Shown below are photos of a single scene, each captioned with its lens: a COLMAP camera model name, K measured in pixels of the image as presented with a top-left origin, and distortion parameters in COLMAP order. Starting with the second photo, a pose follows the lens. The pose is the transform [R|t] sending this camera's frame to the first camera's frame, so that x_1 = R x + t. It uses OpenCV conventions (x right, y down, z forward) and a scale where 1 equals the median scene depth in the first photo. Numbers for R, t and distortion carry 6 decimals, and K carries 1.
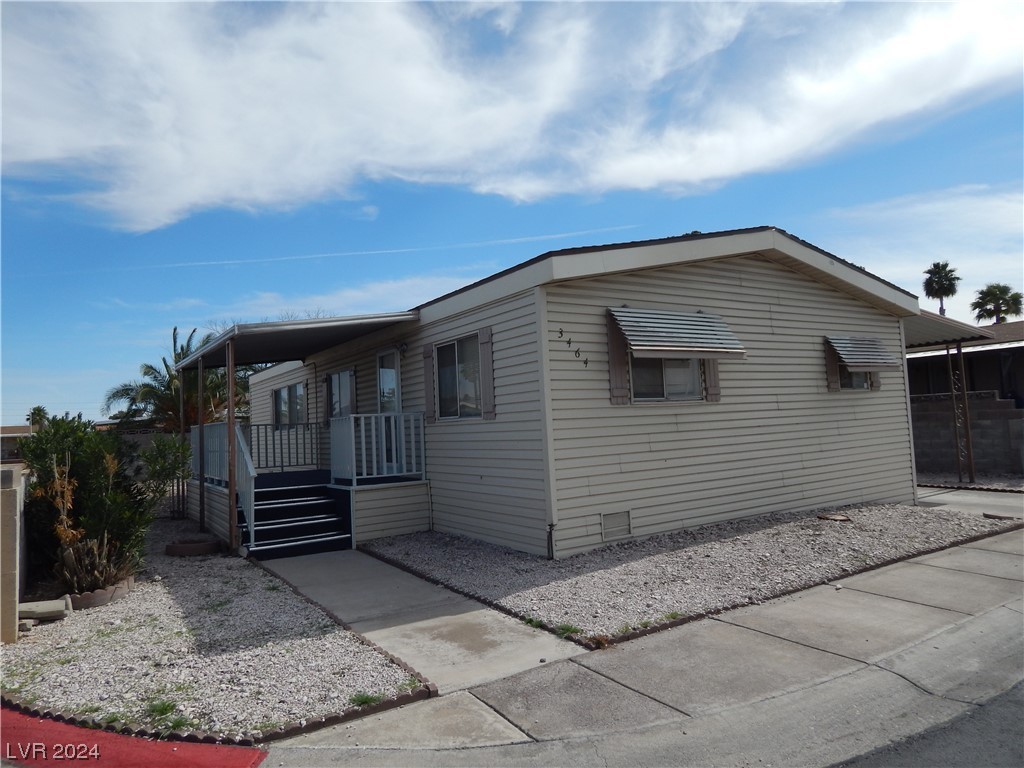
lens RADIAL K [[664.1, 0, 512.0], [0, 664.1, 384.0], [0, 0, 1]] dist [0.007276, 0.000120]
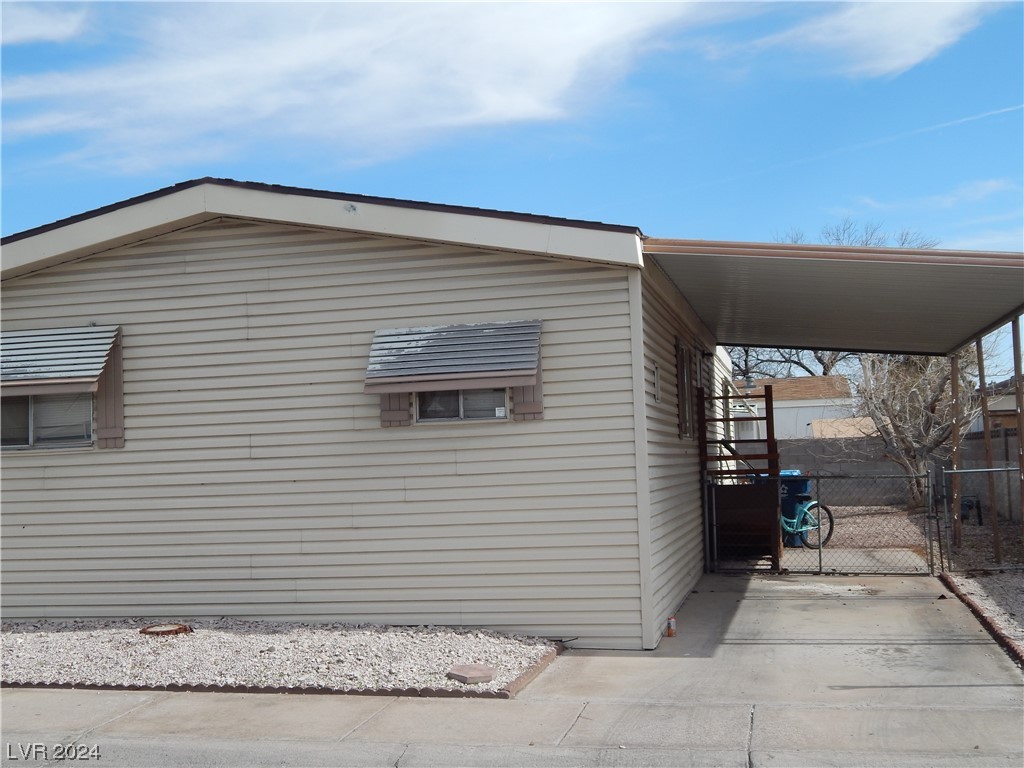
lens RADIAL K [[1266.4, 0, 512.0], [0, 1266.4, 384.0], [0, 0, 1]] dist [0.006206, -0.018082]
pose [[0.696684, -0.019073, -0.717124, 1.594087], [0.045148, 0.998831, 0.017296, -0.046966], [0.715956, -0.044427, 0.696730, 0.369924]]
